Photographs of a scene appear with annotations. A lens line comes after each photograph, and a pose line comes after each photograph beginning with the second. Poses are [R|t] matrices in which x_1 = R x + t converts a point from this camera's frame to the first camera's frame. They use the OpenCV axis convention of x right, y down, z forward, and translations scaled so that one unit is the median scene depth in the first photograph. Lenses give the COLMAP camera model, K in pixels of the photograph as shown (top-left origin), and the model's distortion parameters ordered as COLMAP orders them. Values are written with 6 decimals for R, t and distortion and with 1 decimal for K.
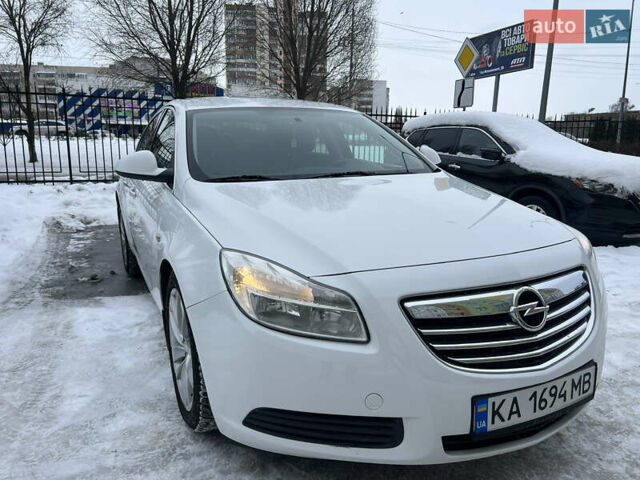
lens RADIAL K [[482.7, 0, 321.7], [0, 482.7, 237.6], [0, 0, 1]] dist [0.044241, -0.047294]
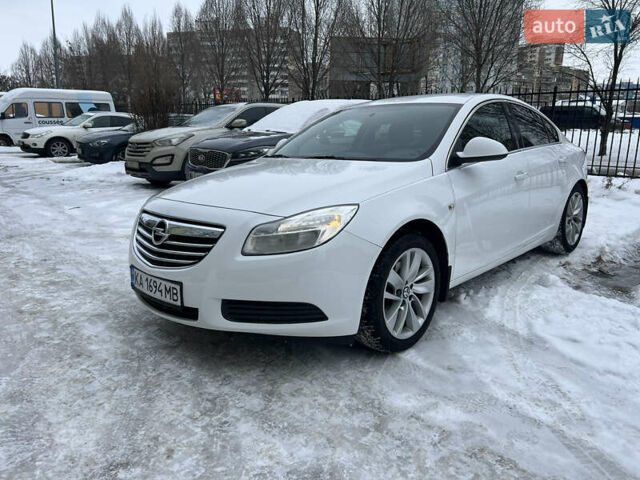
lens RADIAL K [[482.7, 0, 323.4], [0, 482.7, 243.9], [0, 0, 1]] dist [0.044241, -0.047294]
pose [[0.343871, 0.207671, -0.915765, 1.576614], [-0.187796, 0.970745, 0.149621, -0.121073], [0.920046, 0.120526, 0.372811, 0.665627]]
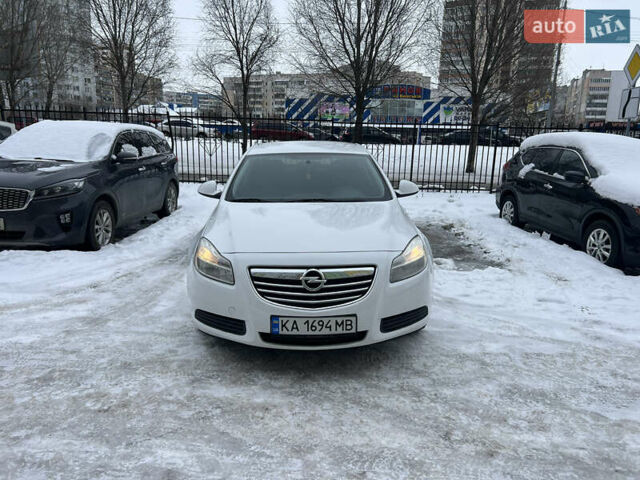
lens RADIAL K [[482.7, 0, 314.3], [0, 482.7, 237.1], [0, 0, 1]] dist [0.044241, -0.047294]
pose [[0.906936, 0.089222, -0.411713, 0.907557], [-0.088314, 0.995866, 0.021272, -0.051763], [0.411909, 0.017068, 0.911065, -0.587818]]
